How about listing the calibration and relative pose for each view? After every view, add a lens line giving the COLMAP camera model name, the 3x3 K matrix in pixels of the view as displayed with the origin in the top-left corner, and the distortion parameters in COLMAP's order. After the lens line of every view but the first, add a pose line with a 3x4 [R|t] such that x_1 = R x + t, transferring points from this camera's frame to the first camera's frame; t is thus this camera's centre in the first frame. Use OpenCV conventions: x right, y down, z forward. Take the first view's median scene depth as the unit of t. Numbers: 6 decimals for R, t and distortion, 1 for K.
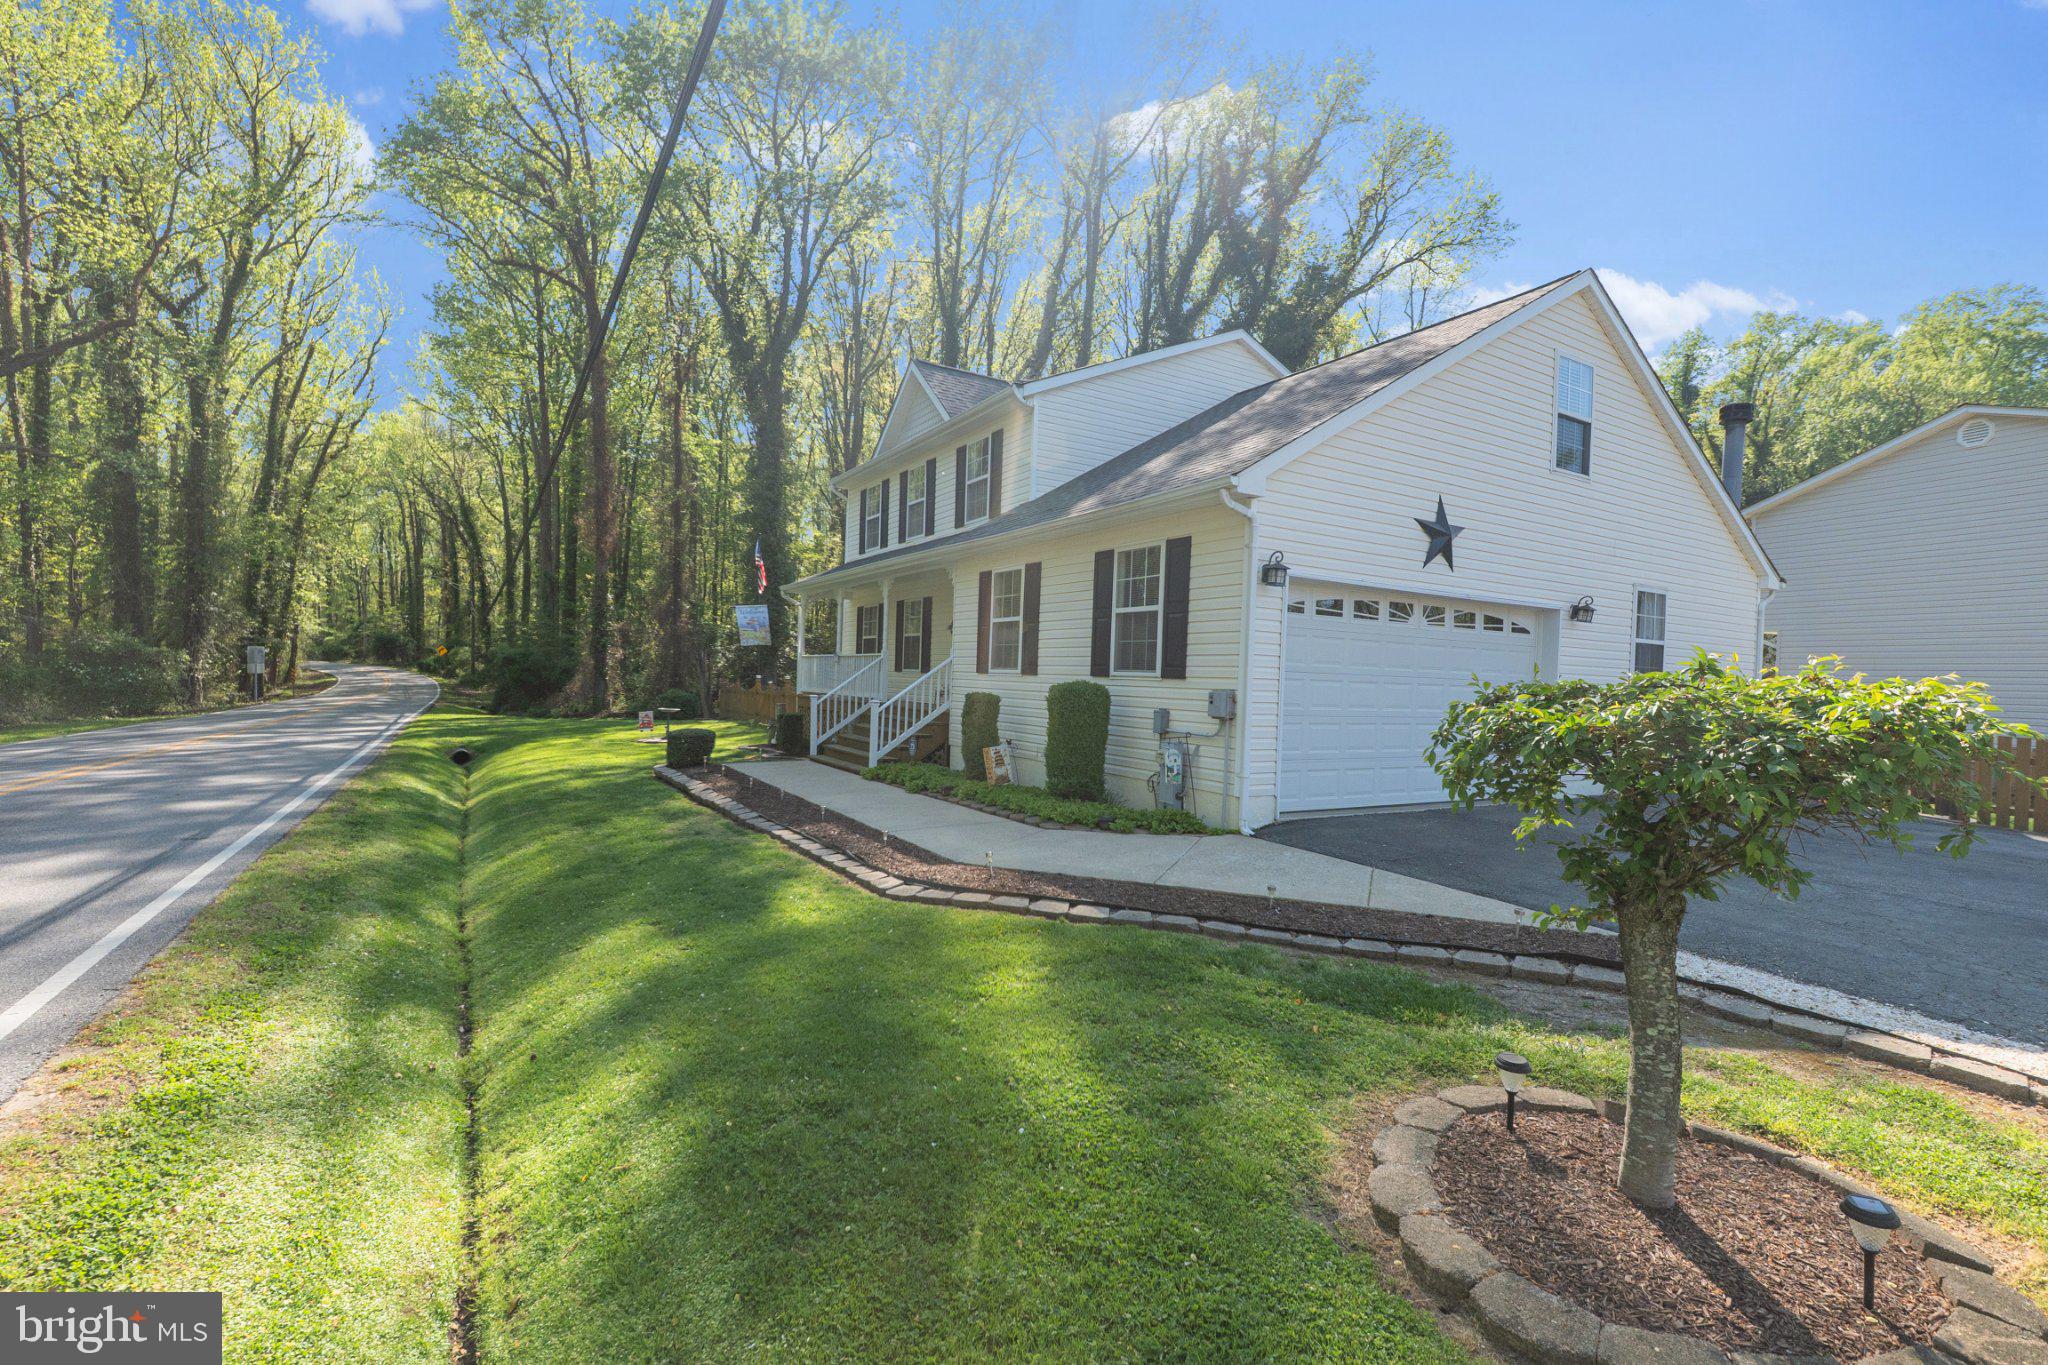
lens RADIAL K [[906.2, 0, 1019.5], [0, 906.2, 688.5], [0, 0, 1]] dist [0.010936, -0.009327]
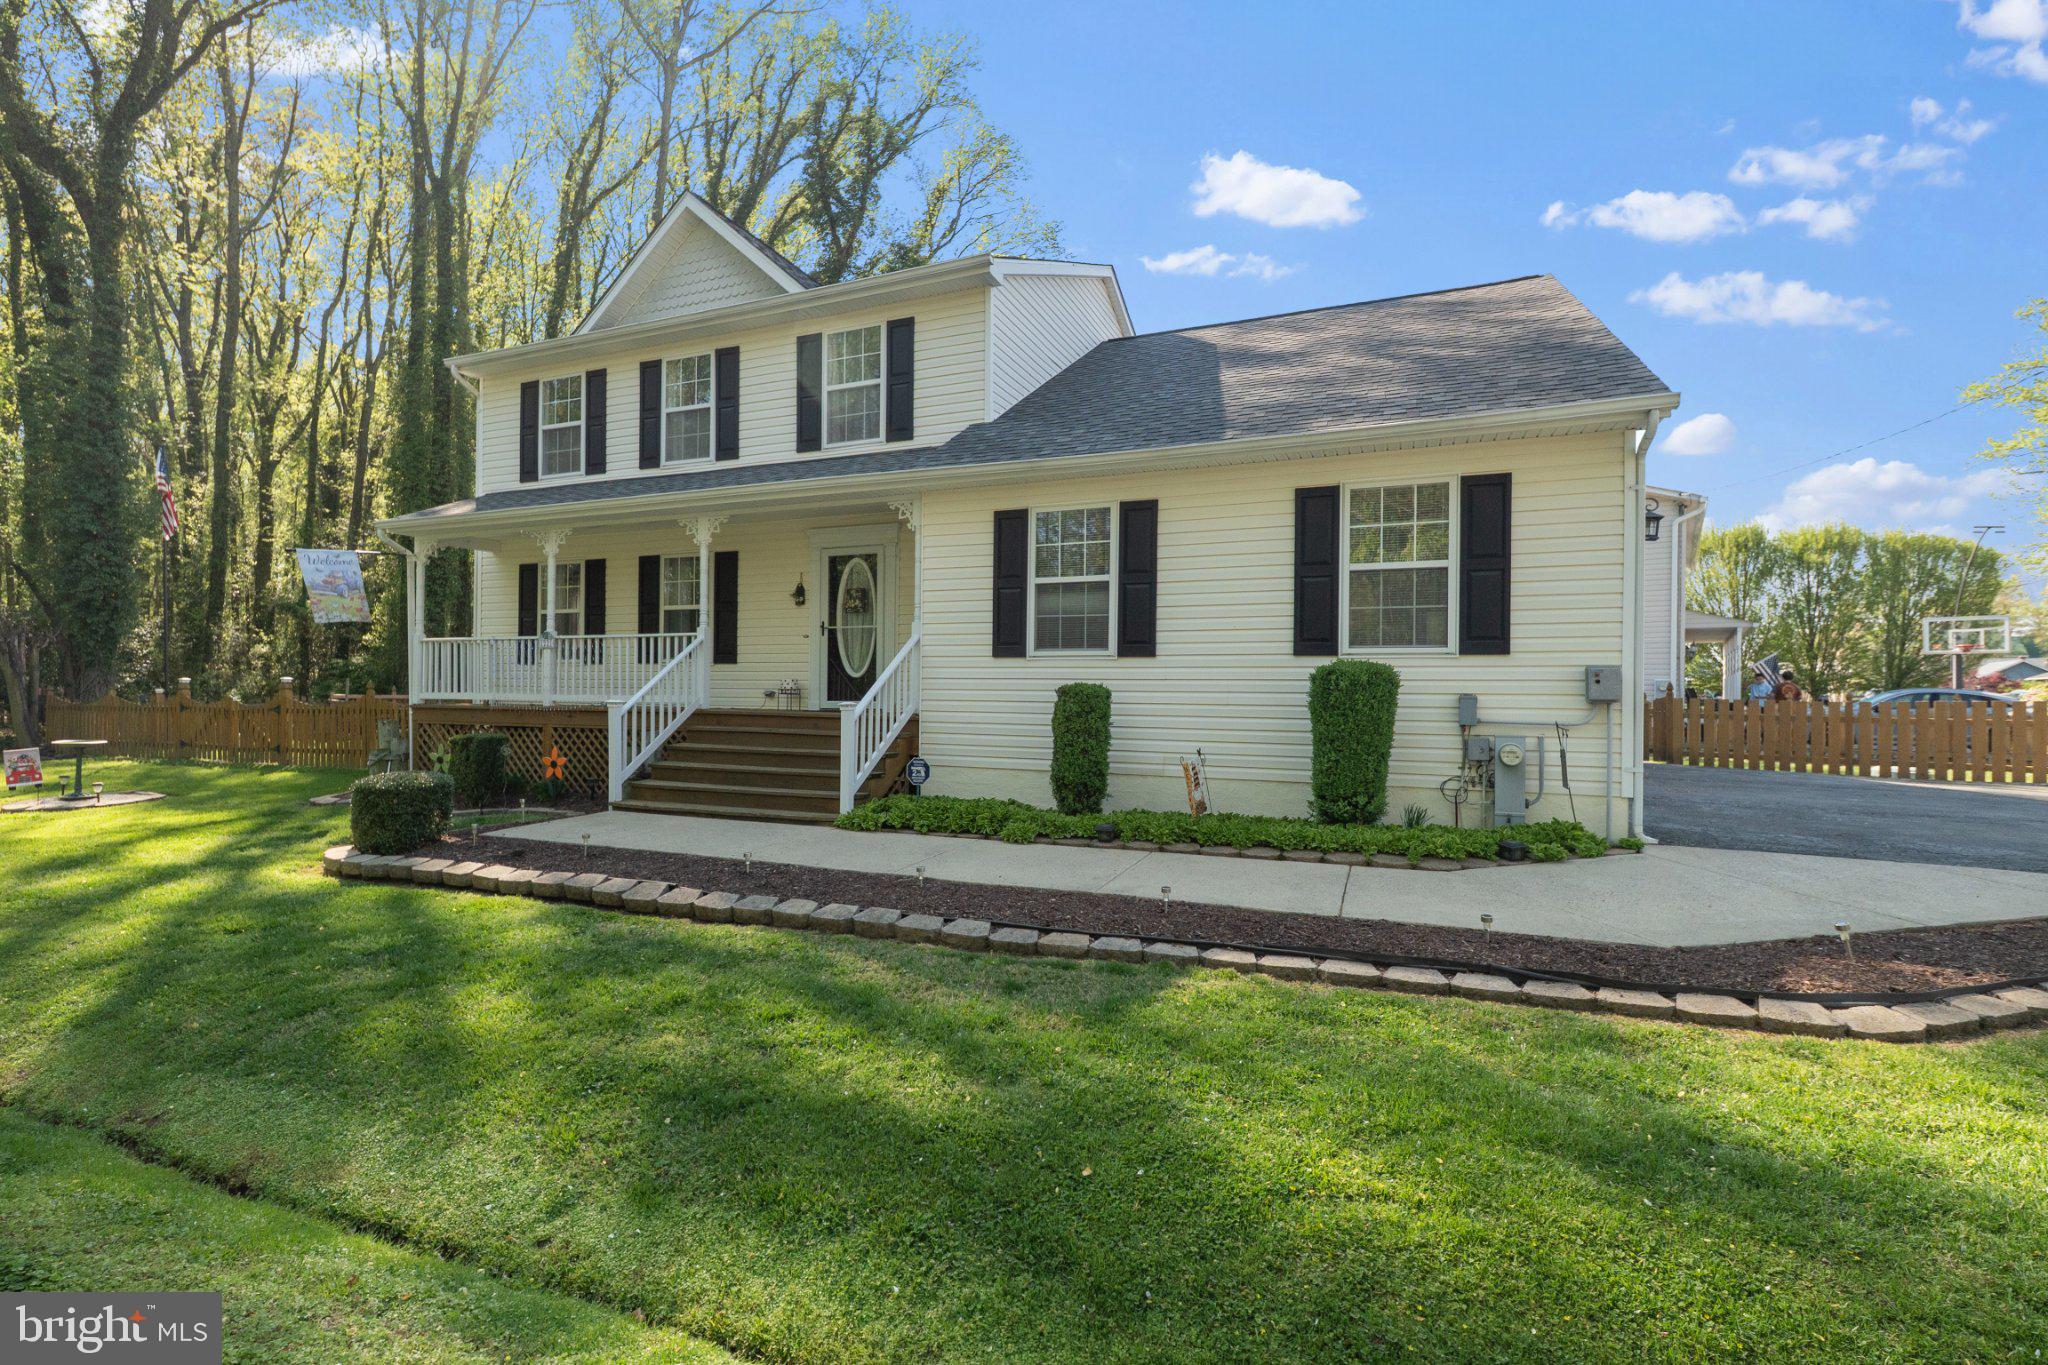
lens RADIAL K [[906.2, 0, 1019.5], [0, 906.2, 688.5], [0, 0, 1]] dist [0.010936, -0.009327]
pose [[0.800907, -0.022935, 0.598349, -0.305539], [0.023630, 0.999698, 0.006690, 0.002004], [-0.598322, 0.008781, 0.801208, 0.304636]]
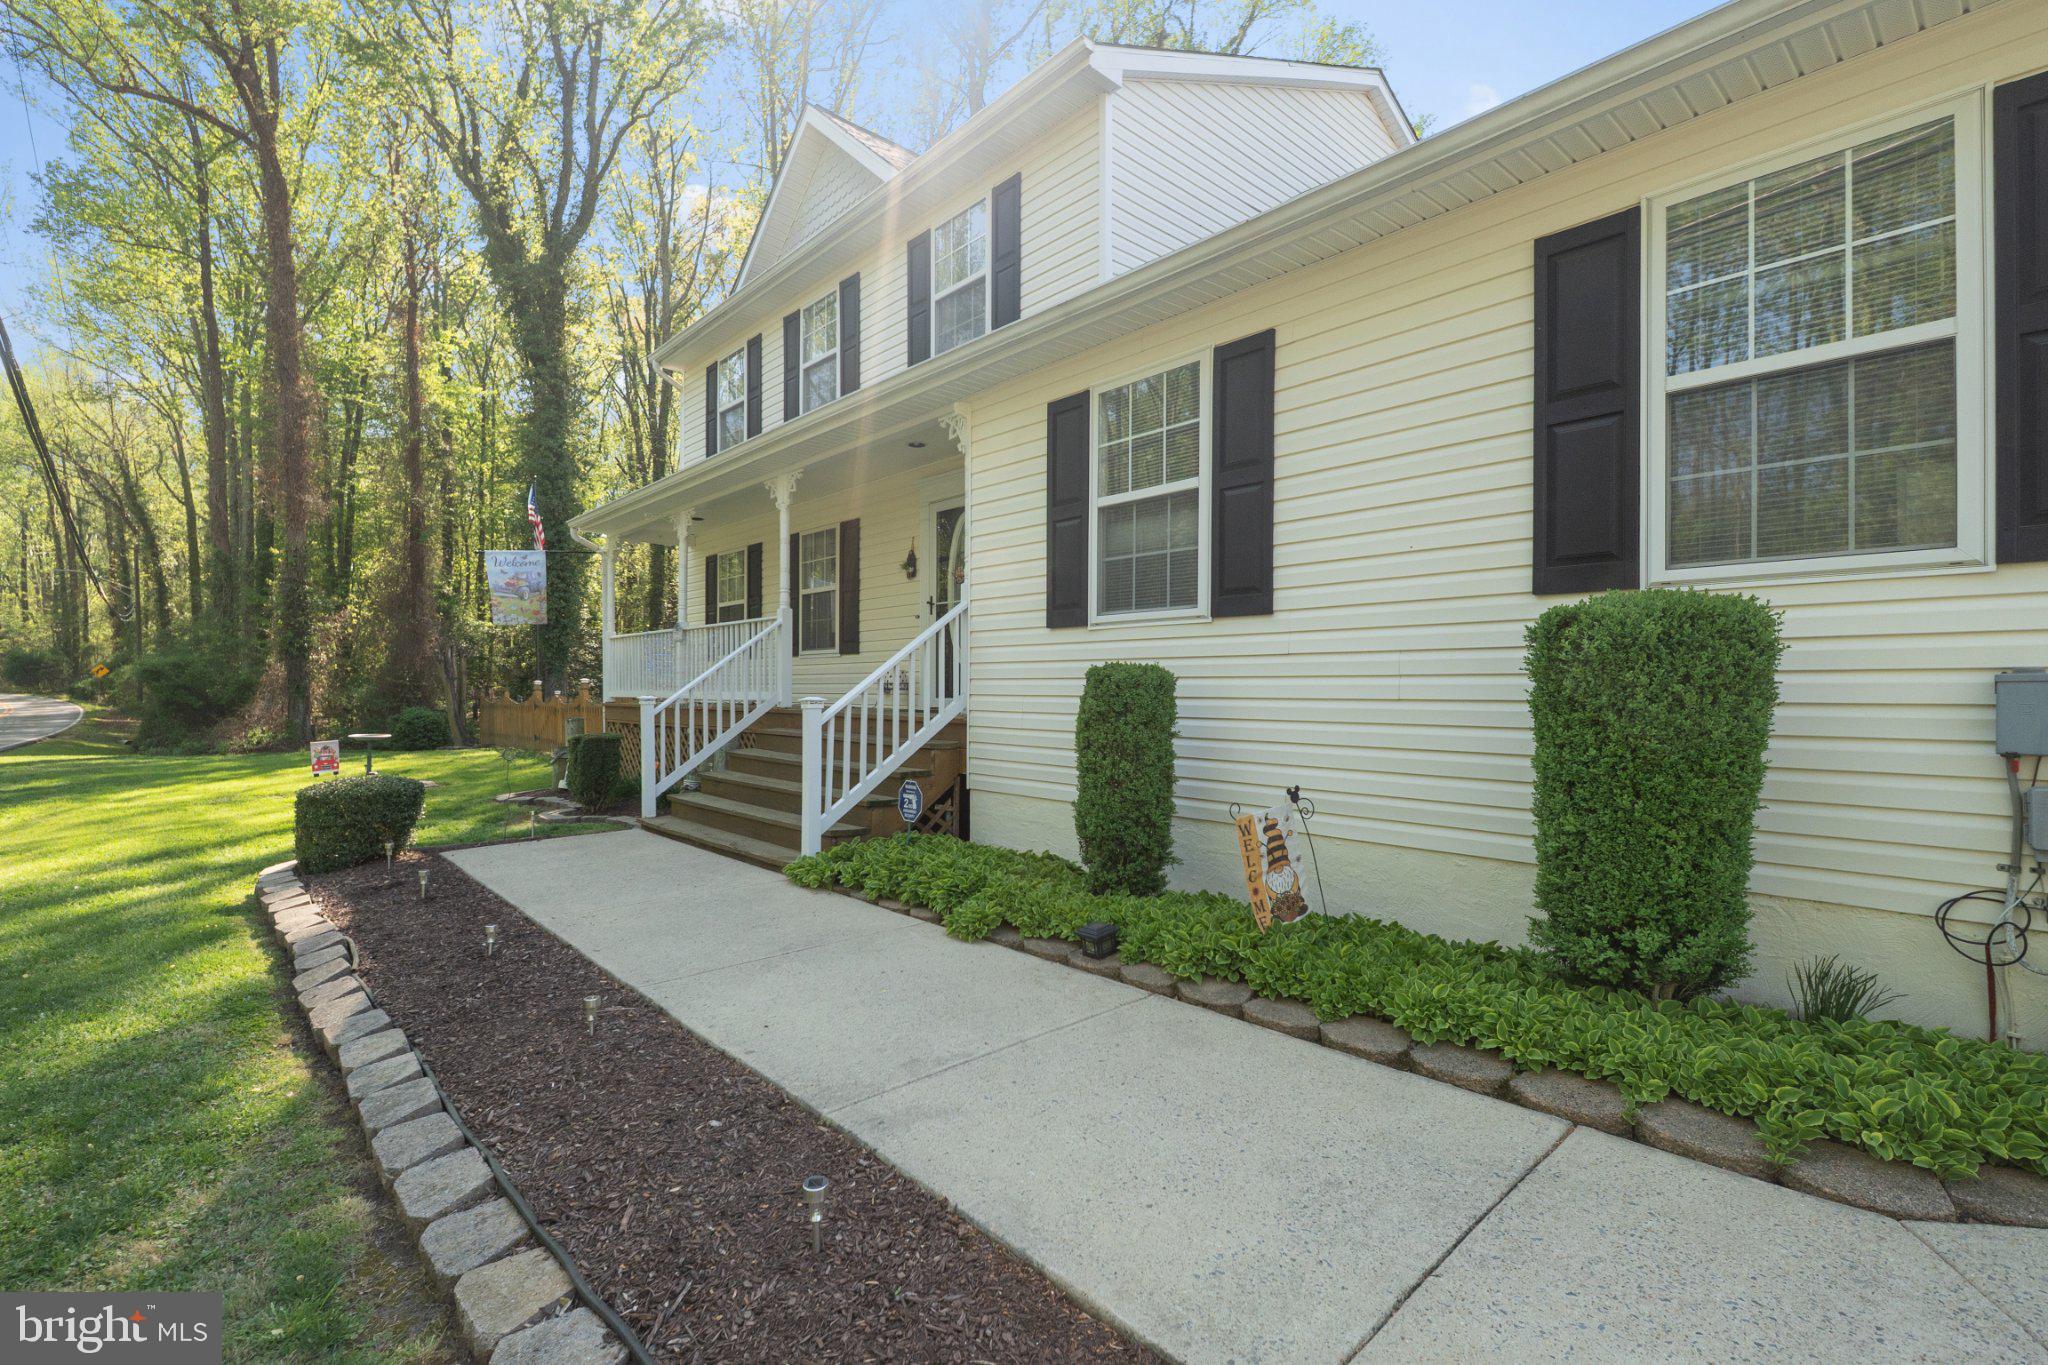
lens RADIAL K [[906.2, 0, 1019.5], [0, 906.2, 688.5], [0, 0, 1]] dist [0.010936, -0.009327]
pose [[0.979611, -0.026988, 0.199081, -0.104254], [0.029187, 0.999541, -0.008122, 0.010968], [-0.198771, 0.013767, 0.979949, 0.392795]]
